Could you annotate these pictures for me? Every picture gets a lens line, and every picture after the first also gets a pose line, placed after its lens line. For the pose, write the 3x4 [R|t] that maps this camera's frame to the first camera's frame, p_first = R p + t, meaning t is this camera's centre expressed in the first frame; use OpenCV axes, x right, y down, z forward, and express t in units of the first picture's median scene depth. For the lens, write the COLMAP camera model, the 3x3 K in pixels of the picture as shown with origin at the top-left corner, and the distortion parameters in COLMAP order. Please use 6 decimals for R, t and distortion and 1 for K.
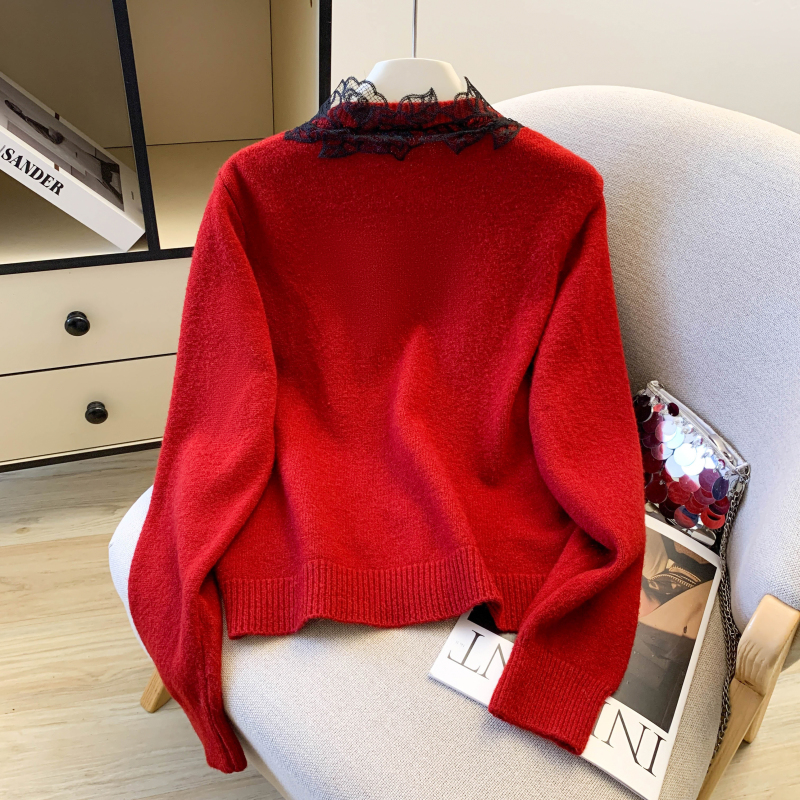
lens RADIAL K [[859.6, 0, 397.1], [0, 859.6, 397.9], [0, 0, 1]] dist [0.011166, 0.004007]
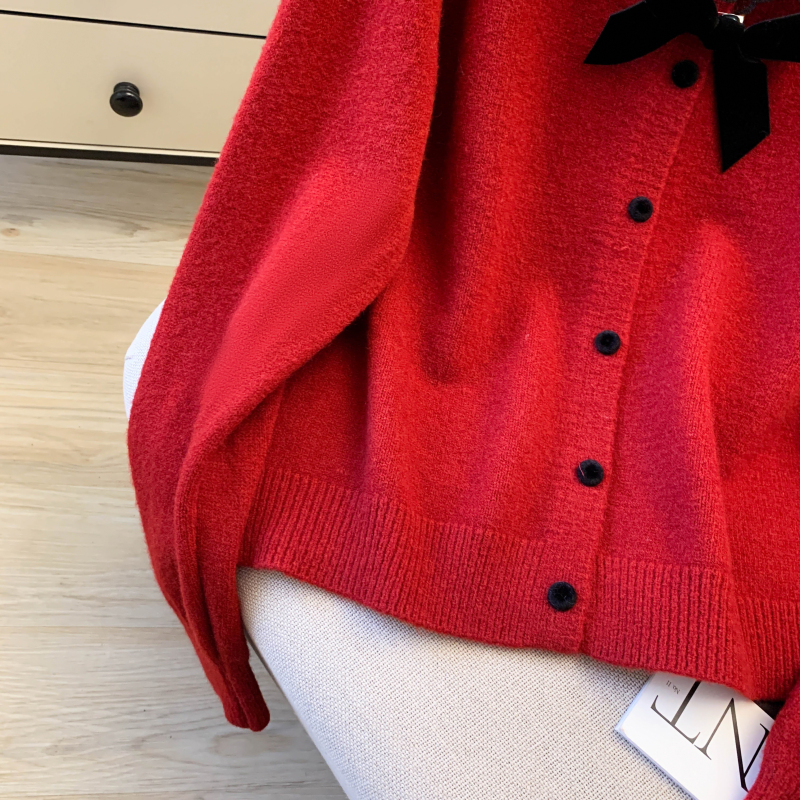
lens RADIAL K [[855.0, 0, 404.4], [0, 855.0, 420.5], [0, 0, 1]] dist [0.228750, -0.621944]
pose [[0.973881, 0.223456, 0.040282, -0.126031], [-0.223890, 0.915536, 0.334167, -0.037695], [0.037792, -0.334457, 0.941653, 0.324375]]
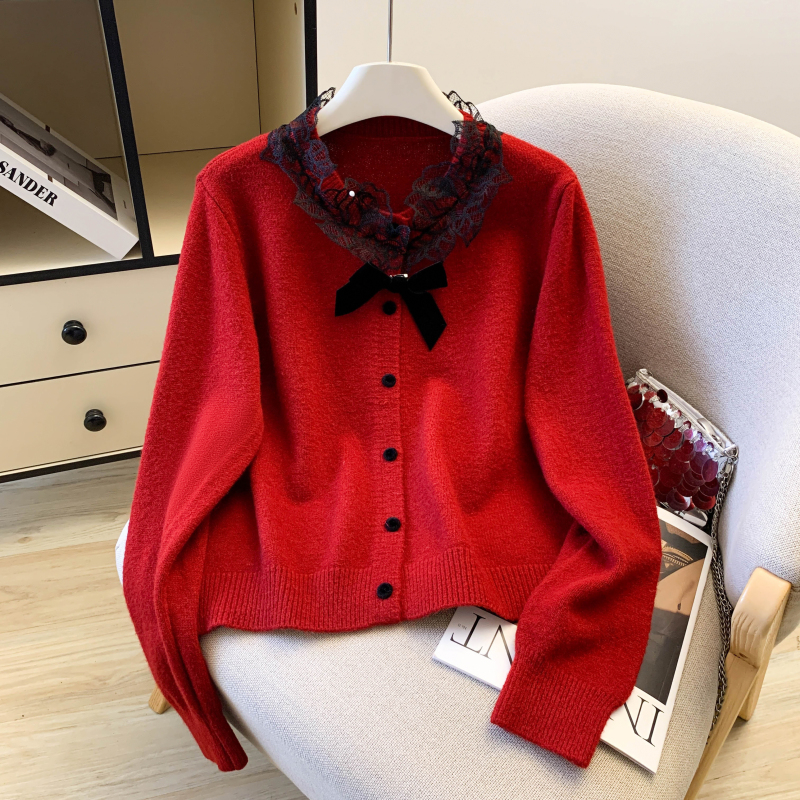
lens RADIAL K [[859.0, 0, 400.0], [0, 859.0, 400.0], [0, 0, 1]] dist [0.010335, 0.009109]
pose [[0.999340, -0.032943, 0.015277, -0.007107], [0.032968, 0.999455, -0.001388, 0.008112], [-0.015223, 0.001891, 0.999882, -0.020207]]
